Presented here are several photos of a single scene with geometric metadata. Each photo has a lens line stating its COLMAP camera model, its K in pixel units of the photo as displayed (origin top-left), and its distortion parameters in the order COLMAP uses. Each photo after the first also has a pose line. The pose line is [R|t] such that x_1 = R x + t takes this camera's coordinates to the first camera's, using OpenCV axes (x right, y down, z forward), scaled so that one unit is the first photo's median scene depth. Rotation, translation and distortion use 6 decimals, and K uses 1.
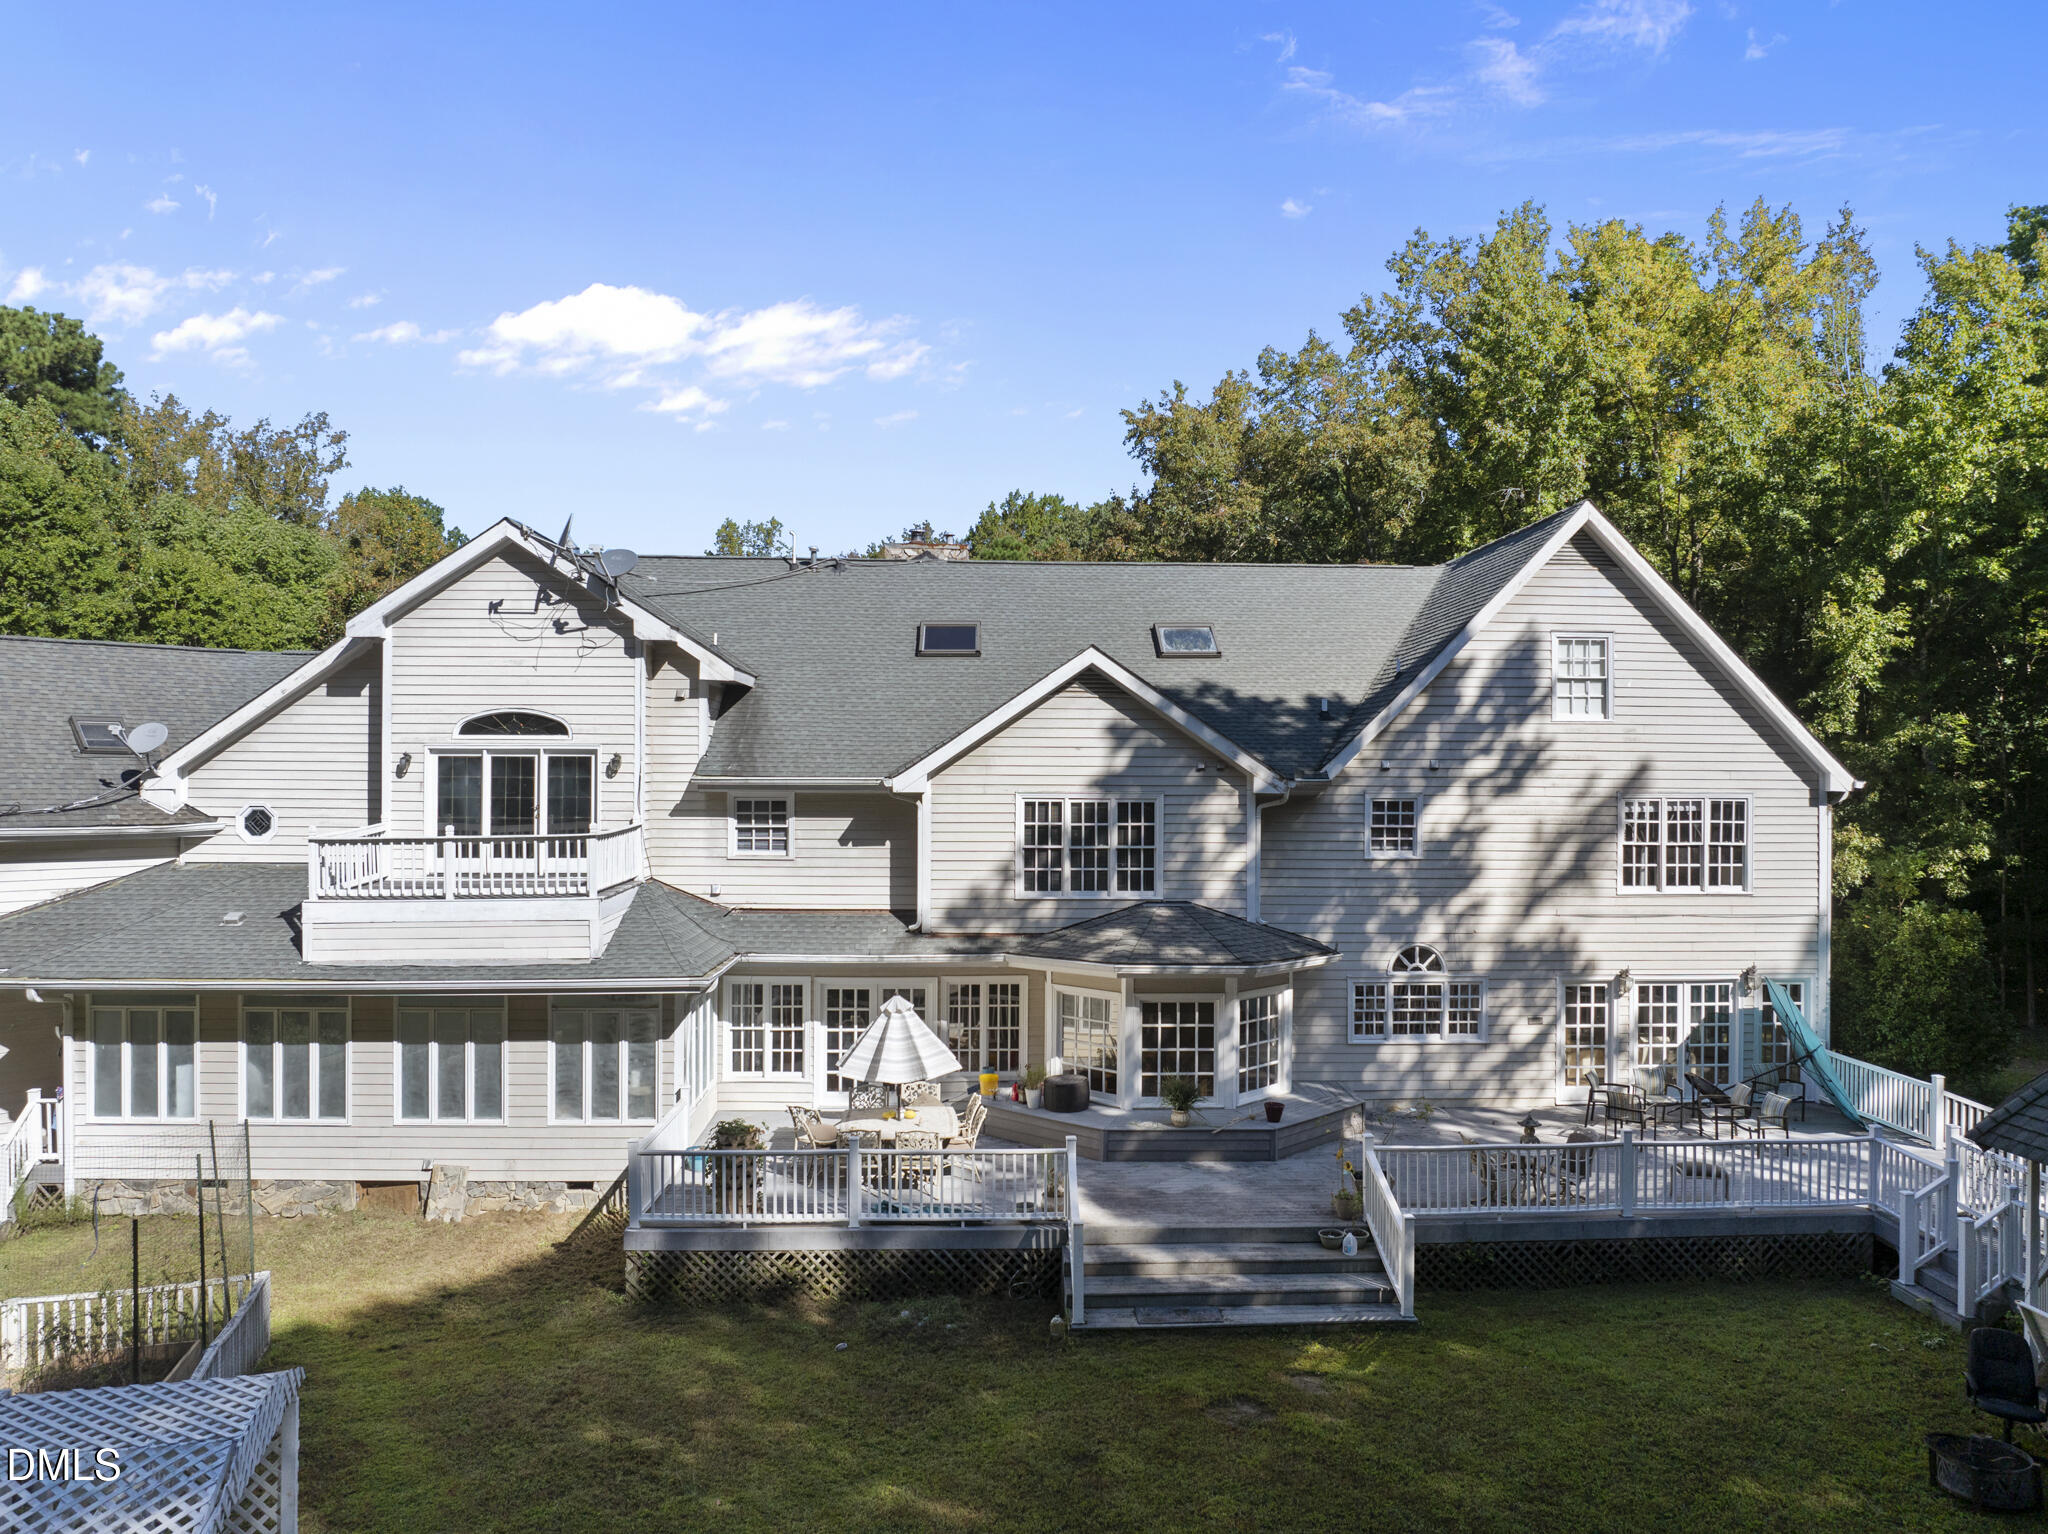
lens RADIAL K [[1464.6, 0, 1031.4], [0, 1464.6, 761.2], [0, 0, 1]] dist [-0.058183, 0.039741]
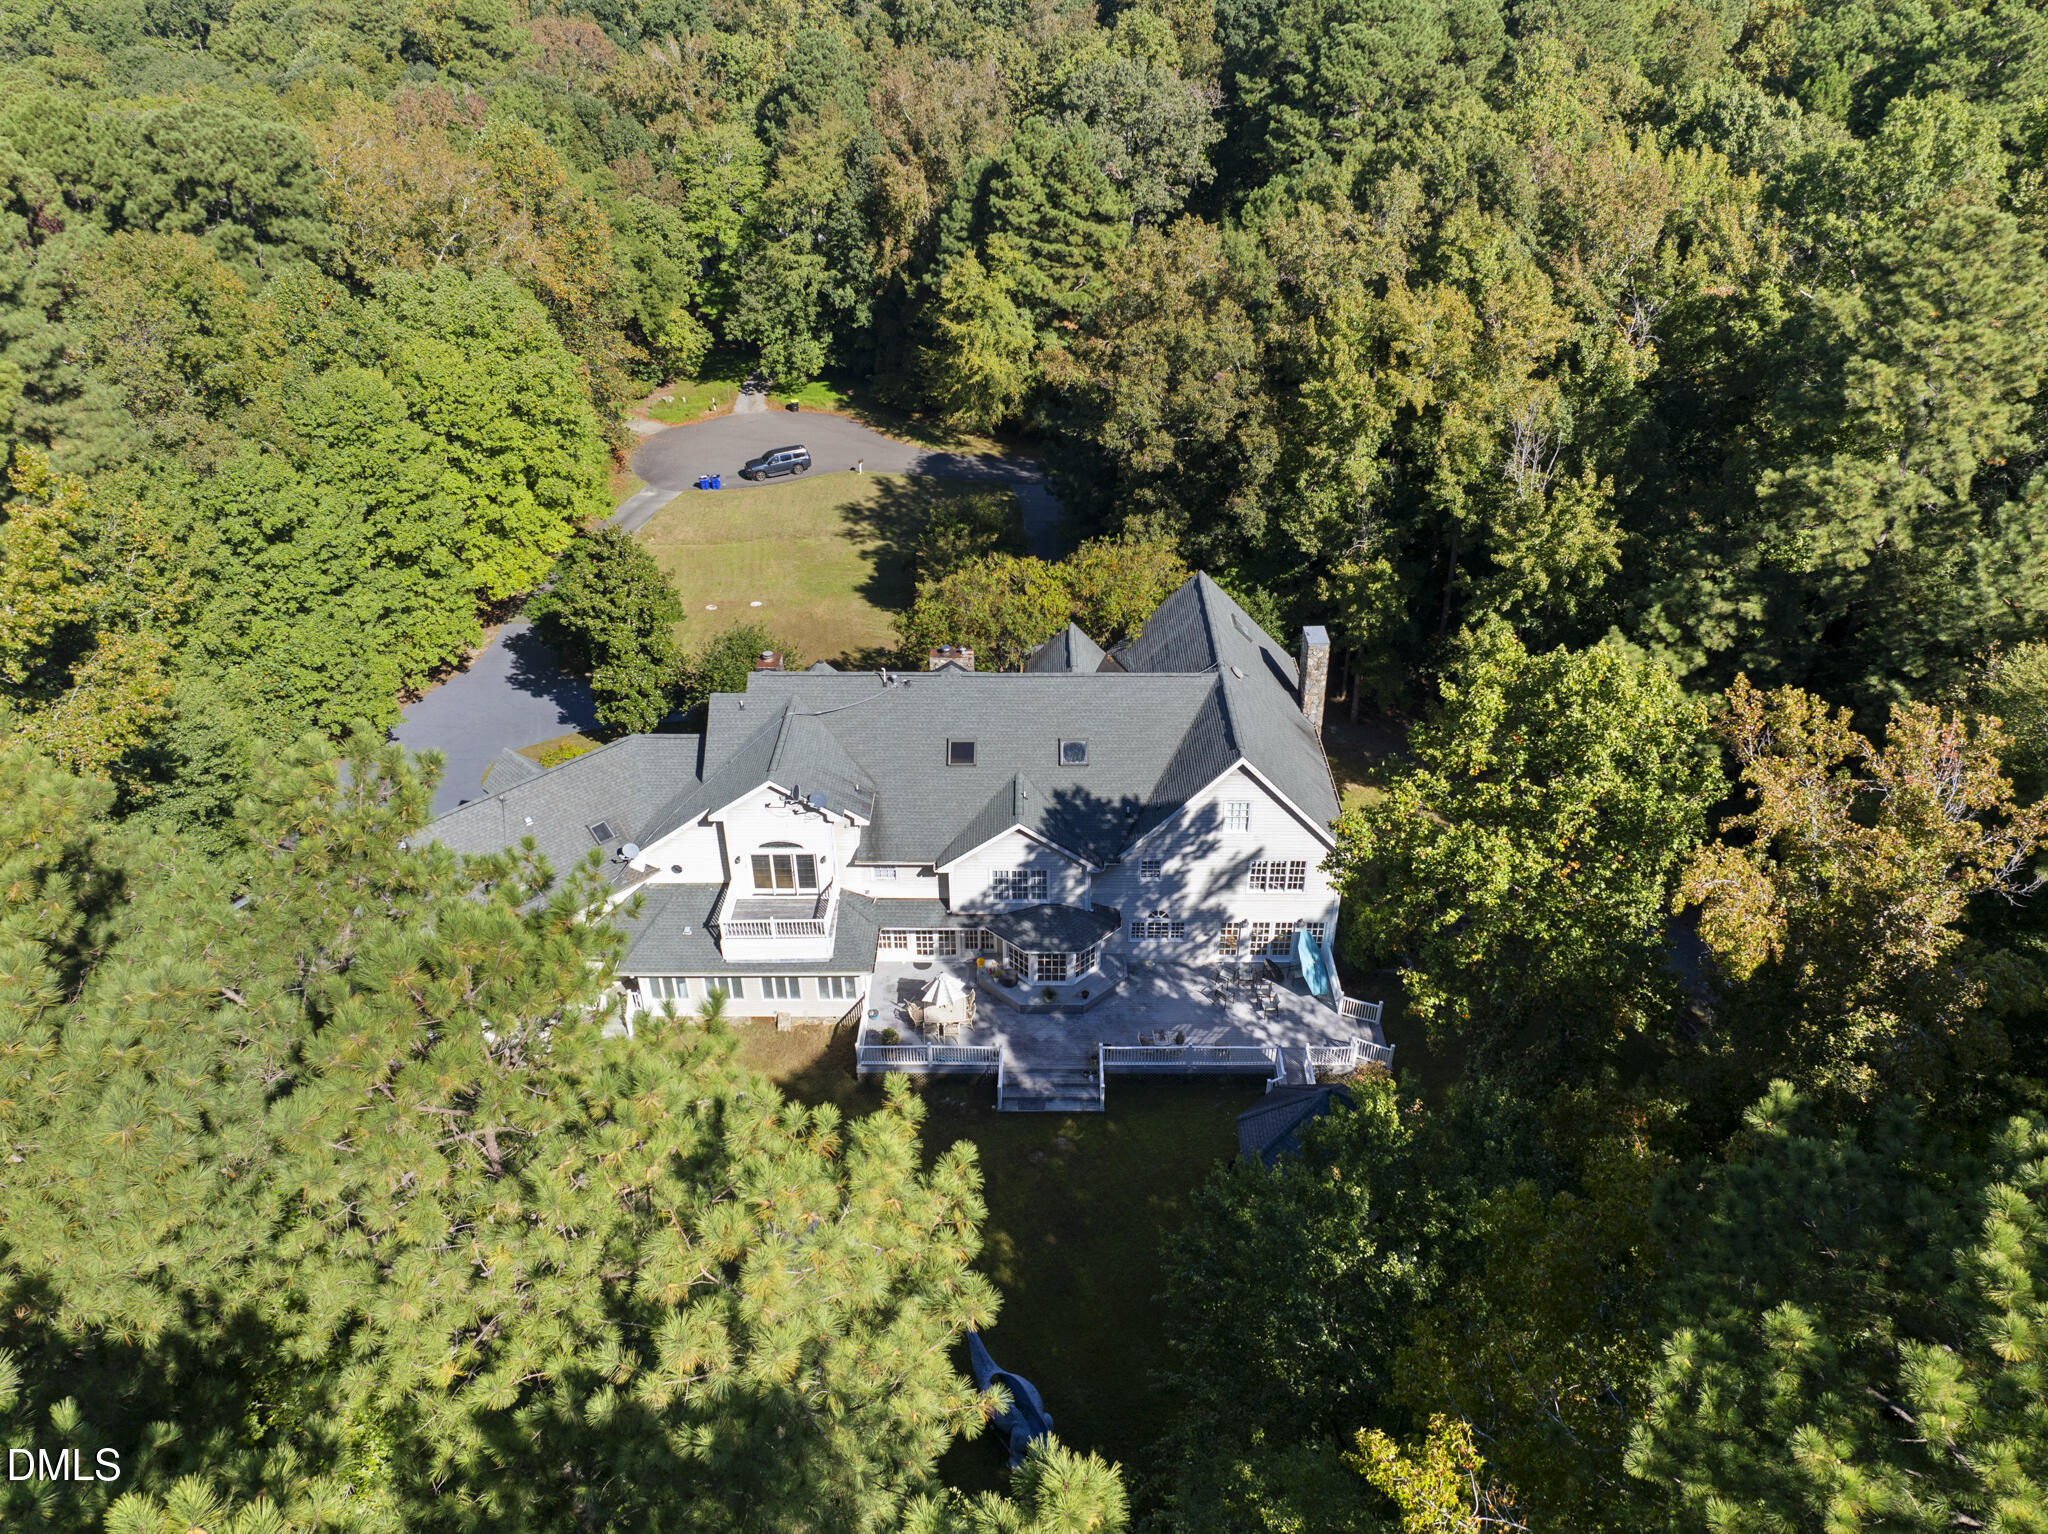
lens RADIAL K [[1448.7, 0, 1035.7], [0, 1448.7, 757.5], [0, 0, 1]] dist [-0.040244, -0.006854]
pose [[0.998914, 0.018561, -0.042726, 0.167284], [0.007478, 0.841402, 0.540359, -1.434074], [0.045979, -0.540091, 0.840349, -0.917585]]
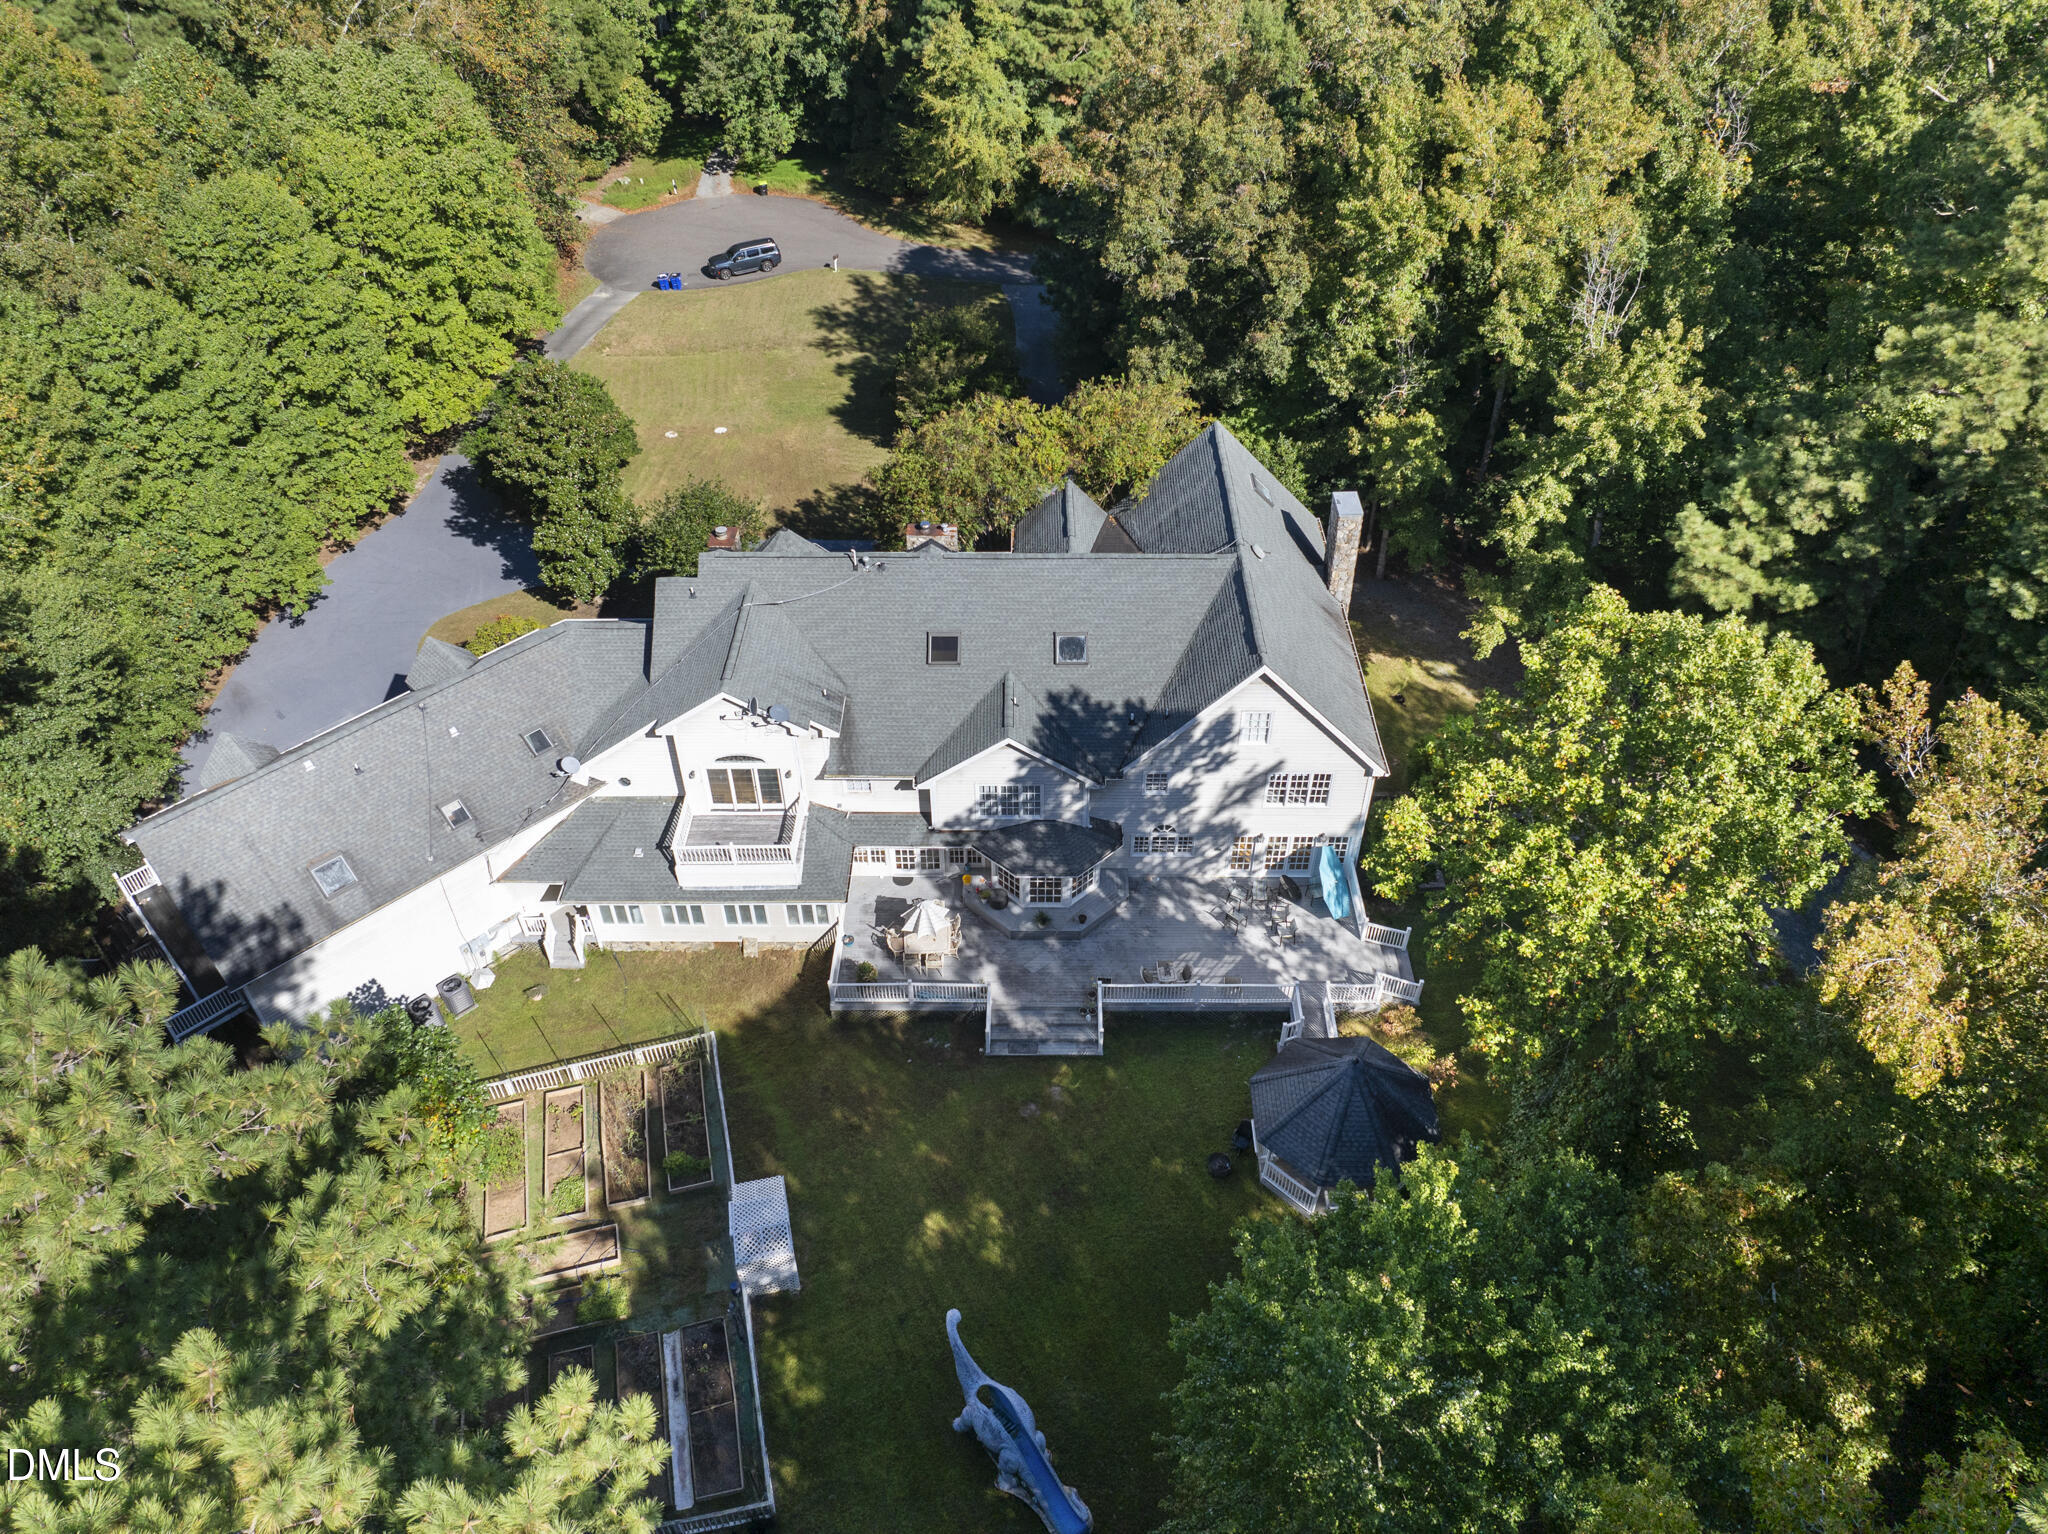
lens RADIAL K [[1451.2, 0, 1032.9], [0, 1451.2, 759.9], [0, 0, 1]] dist [-0.059212, 0.032974]
pose [[0.998982, 0.026006, -0.036852, 0.153493], [0.005235, 0.744677, 0.667404, -1.432978], [0.044799, -0.666918, 0.743783, -0.562883]]
